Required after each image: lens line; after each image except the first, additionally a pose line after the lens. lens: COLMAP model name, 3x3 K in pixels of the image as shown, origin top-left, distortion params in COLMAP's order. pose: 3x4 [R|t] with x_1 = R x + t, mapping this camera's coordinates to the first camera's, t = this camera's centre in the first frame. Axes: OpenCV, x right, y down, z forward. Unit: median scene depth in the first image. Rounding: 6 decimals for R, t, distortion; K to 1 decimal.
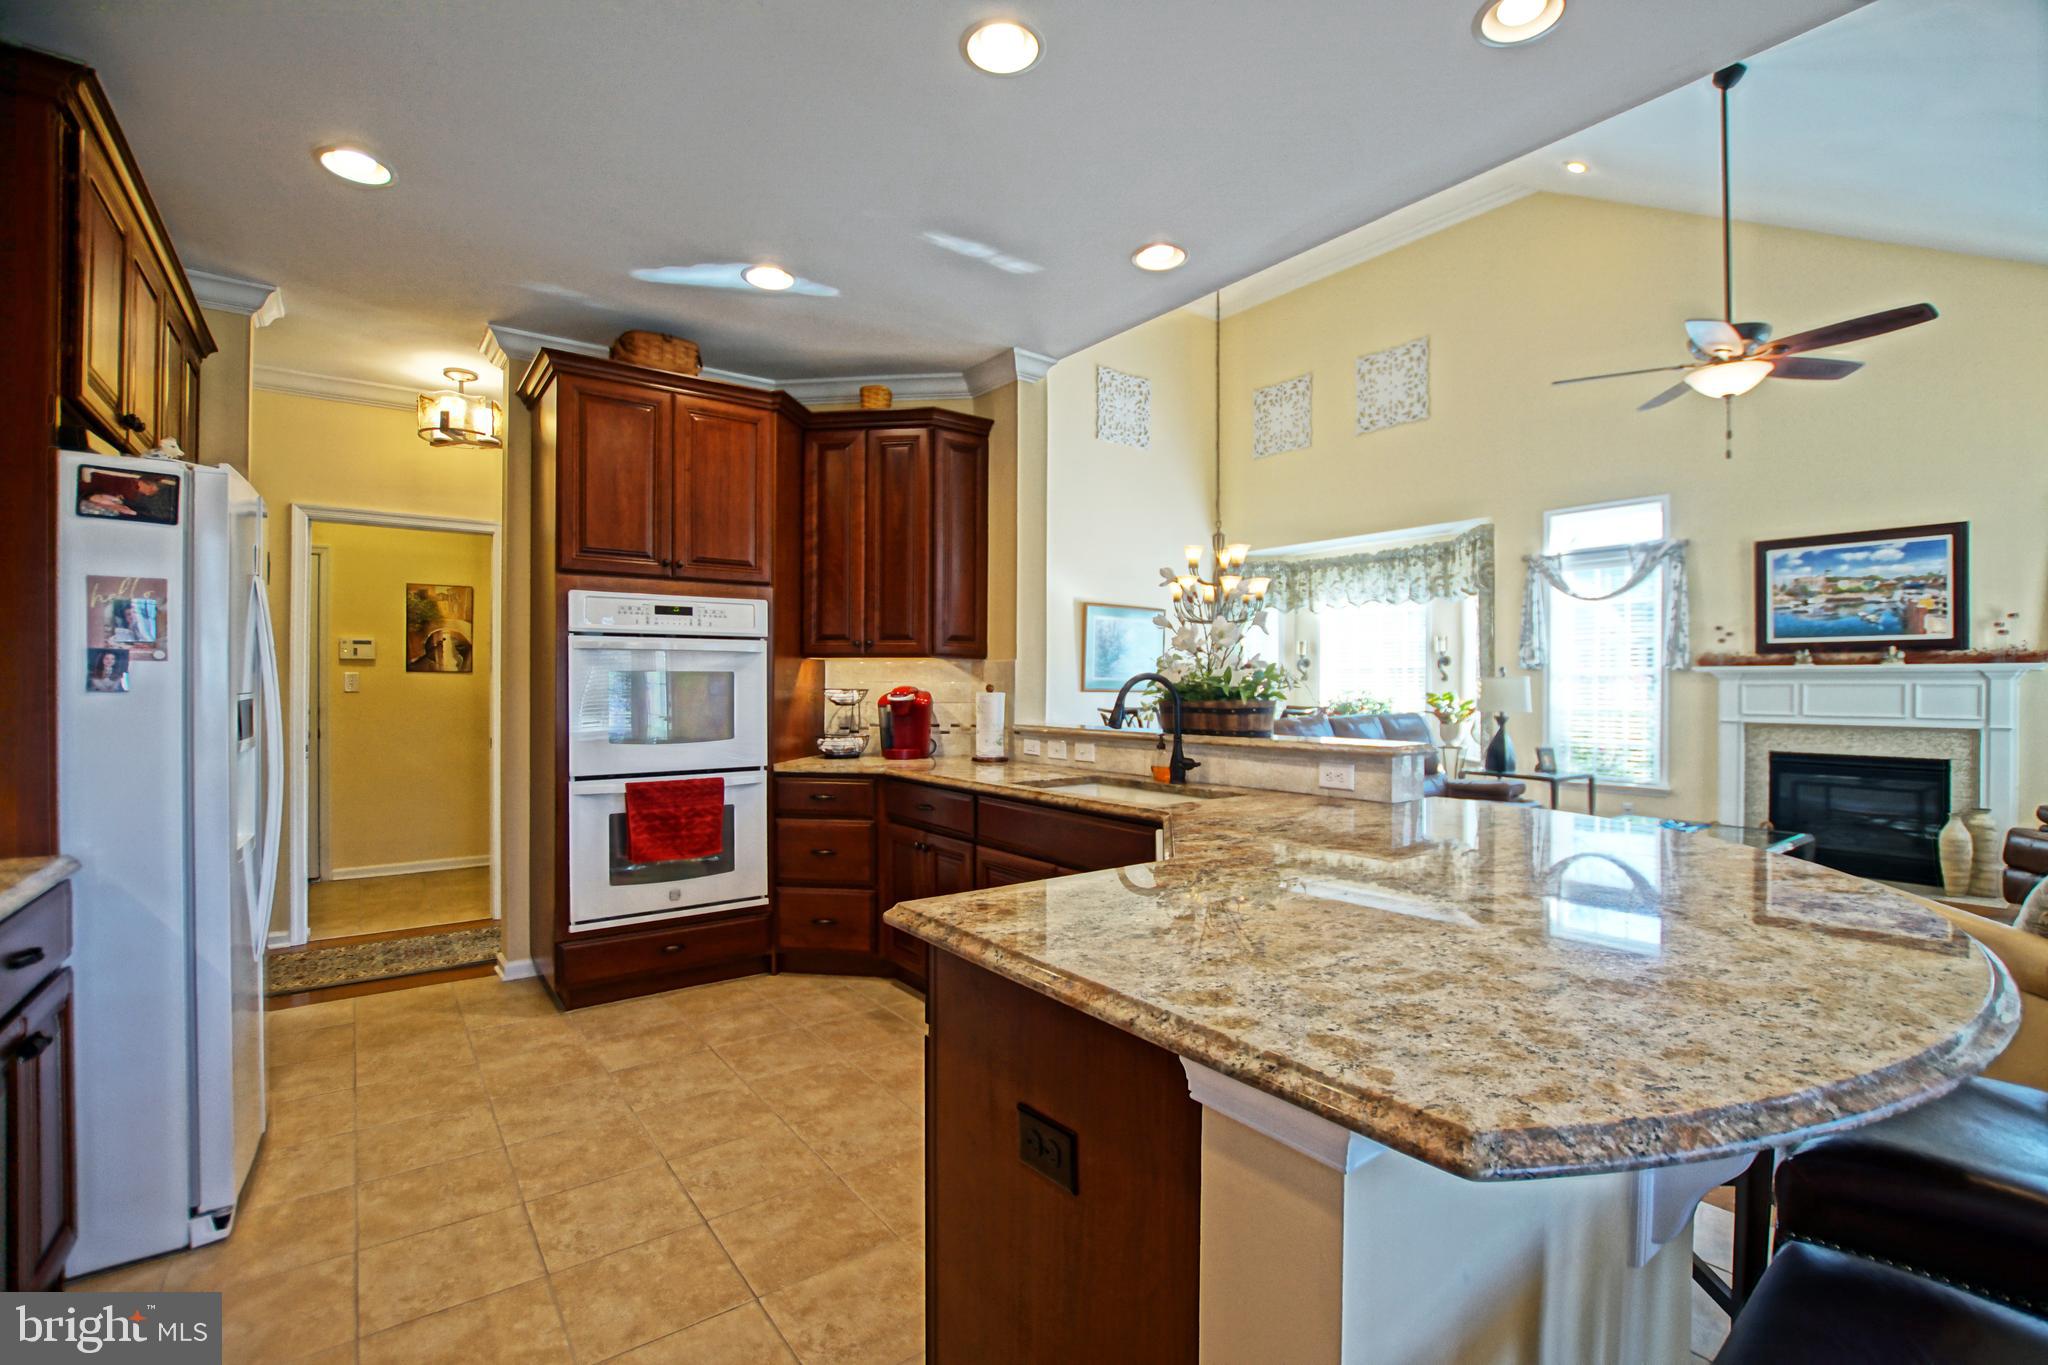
lens RADIAL K [[905.1, 0, 1026.1], [0, 905.1, 685.3], [0, 0, 1]] dist [-0.026575, 0.000401]
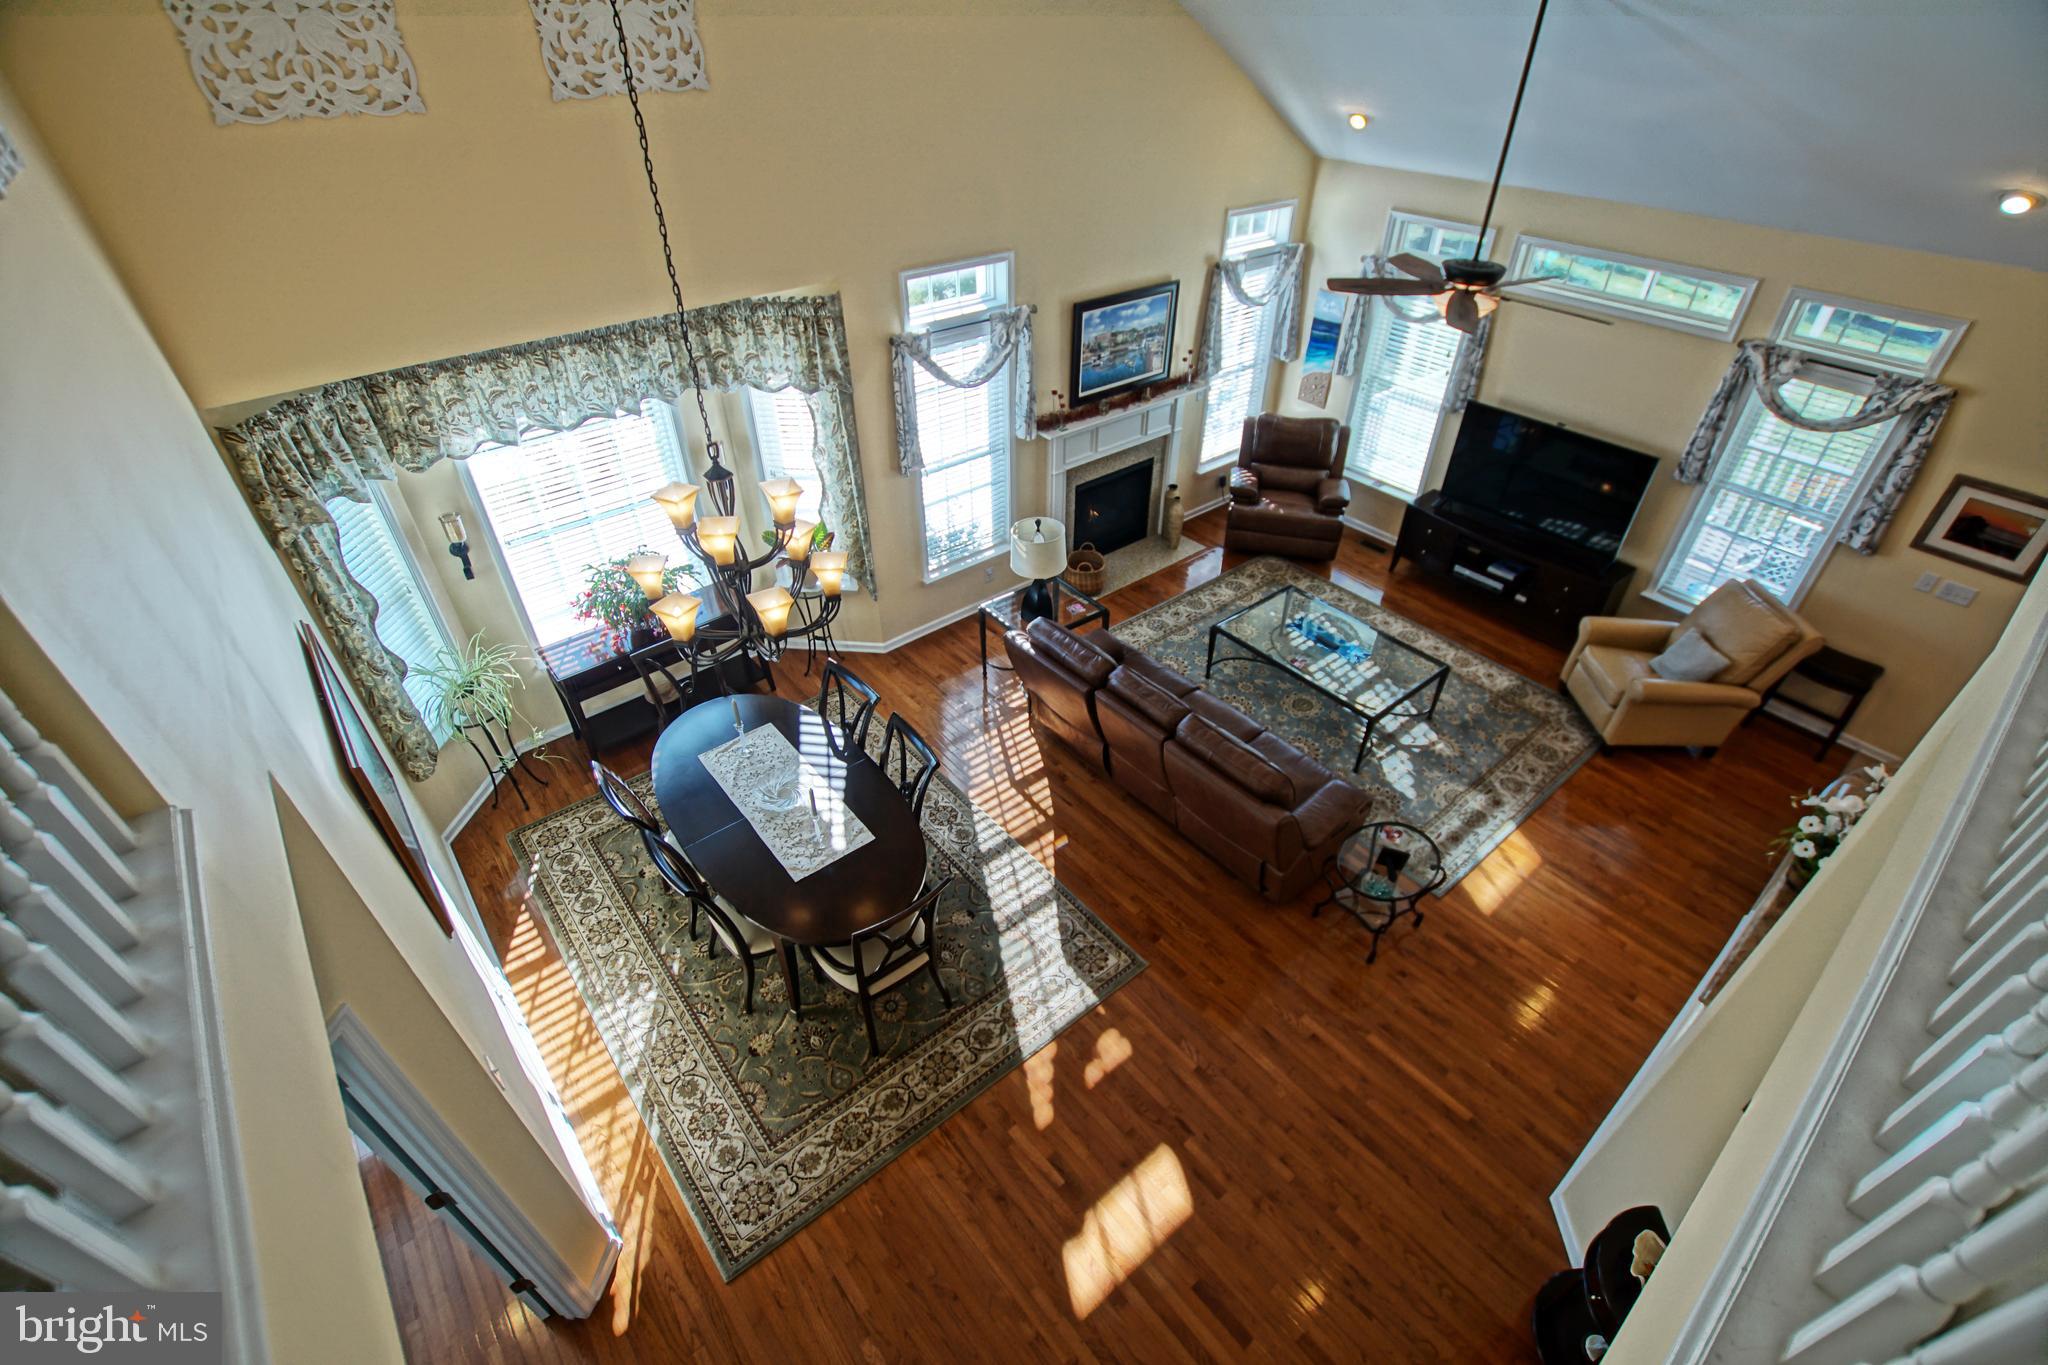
lens RADIAL K [[905.1, 0, 1029.3], [0, 905.1, 688.6], [0, 0, 1]] dist [-0.026575, 0.000401]
pose [[-0.052785, -0.624257, 0.779433, -0.275015], [-0.004255, 0.780655, 0.624948, -0.472513], [-0.998597, 0.029671, -0.043864, 1.127454]]
